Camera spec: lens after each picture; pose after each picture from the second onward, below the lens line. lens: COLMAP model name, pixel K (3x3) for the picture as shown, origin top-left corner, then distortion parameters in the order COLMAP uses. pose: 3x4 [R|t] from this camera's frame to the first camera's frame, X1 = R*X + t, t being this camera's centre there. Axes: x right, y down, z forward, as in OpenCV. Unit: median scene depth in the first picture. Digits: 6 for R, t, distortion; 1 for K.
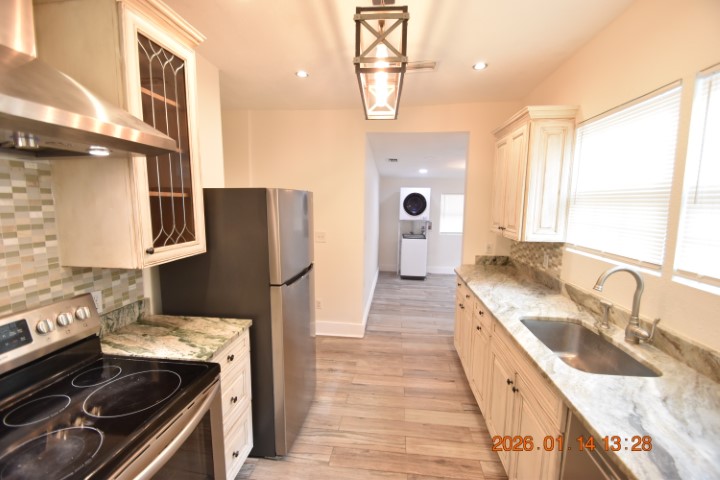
lens RADIAL K [[313.9, 0, 358.6], [0, 313.9, 241.5], [0, 0, 1]] dist [0.019457, -0.020535]
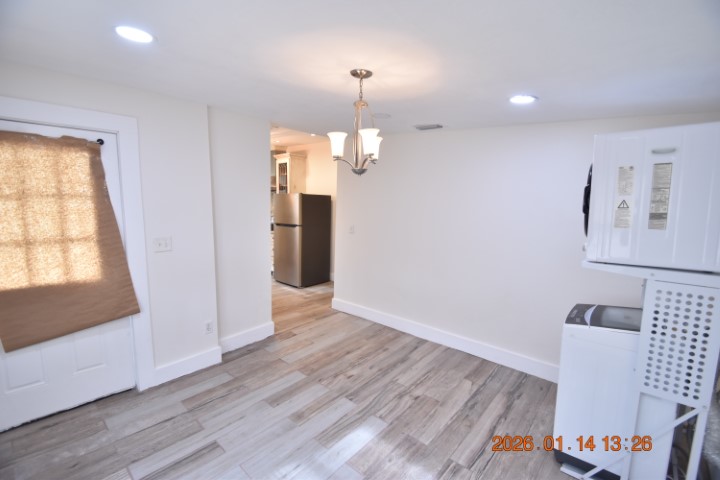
lens RADIAL K [[313.9, 0, 358.6], [0, 313.9, 241.5], [0, 0, 1]] dist [0.019457, -0.020535]
pose [[-0.570837, 0.067861, -0.818254, 0.544532], [-0.130309, 0.976460, 0.171889, -0.103797], [0.810657, 0.204747, -0.548557, 0.980904]]
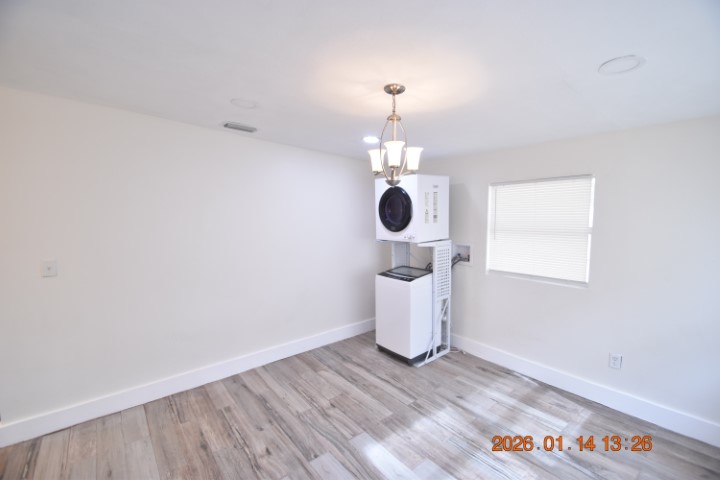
lens RADIAL K [[313.9, 0, 358.6], [0, 313.9, 241.5], [0, 0, 1]] dist [0.019457, -0.020535]
pose [[0.713072, 0.030532, -0.700425, 0.490233], [-0.056362, 0.998314, -0.013862, -0.057943], [0.698821, 0.049362, 0.713591, 0.594200]]
